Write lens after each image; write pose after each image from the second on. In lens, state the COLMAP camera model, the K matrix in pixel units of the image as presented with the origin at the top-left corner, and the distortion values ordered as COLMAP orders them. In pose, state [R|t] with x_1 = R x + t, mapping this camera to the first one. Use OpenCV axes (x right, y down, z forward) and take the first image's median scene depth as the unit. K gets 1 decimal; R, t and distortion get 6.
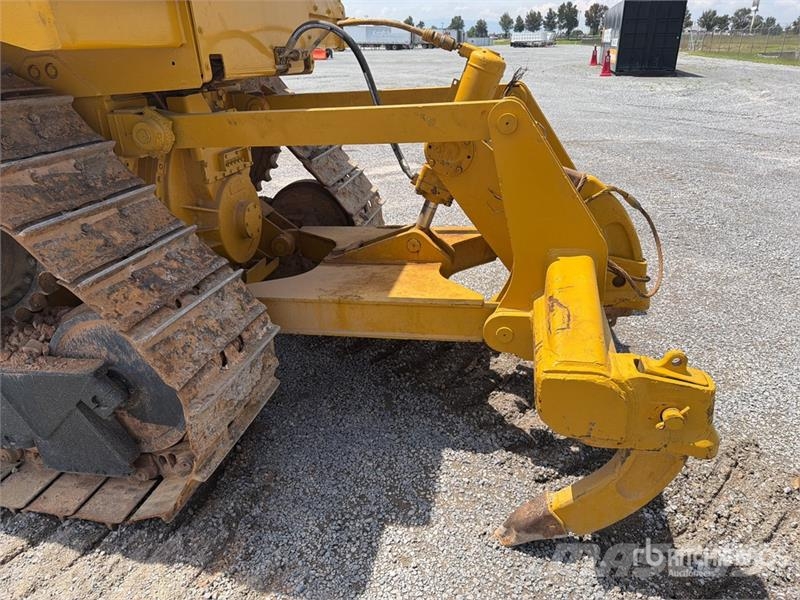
lens RADIAL K [[567.5, 0, 397.9], [0, 567.5, 305.8], [0, 0, 1]] dist [0.005929, -0.007057]
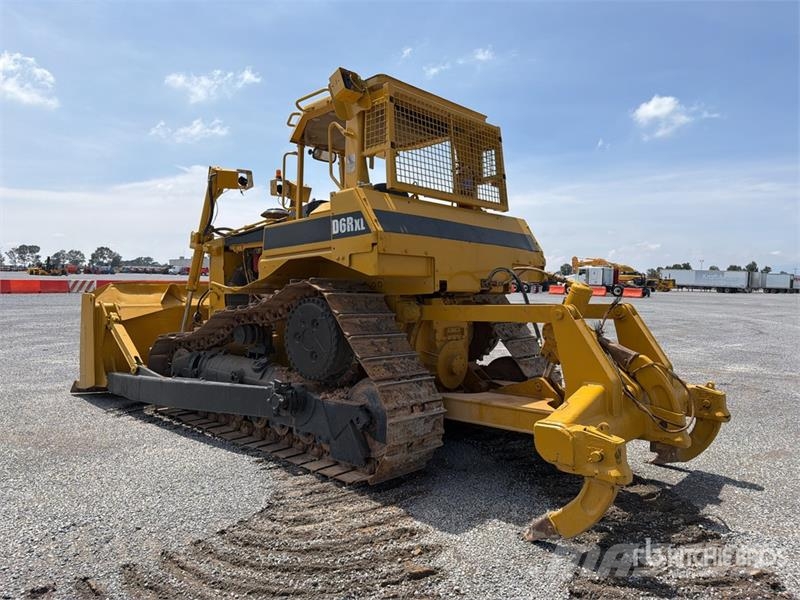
lens RADIAL K [[567.5, 0, 397.9], [0, 567.5, 305.8], [0, 0, 1]] dist [0.005929, -0.007057]
pose [[0.856101, 0.055878, -0.513779, 0.651777], [-0.246652, 0.917787, -0.311174, 0.372844], [0.454152, 0.393121, 0.799501, -0.795370]]
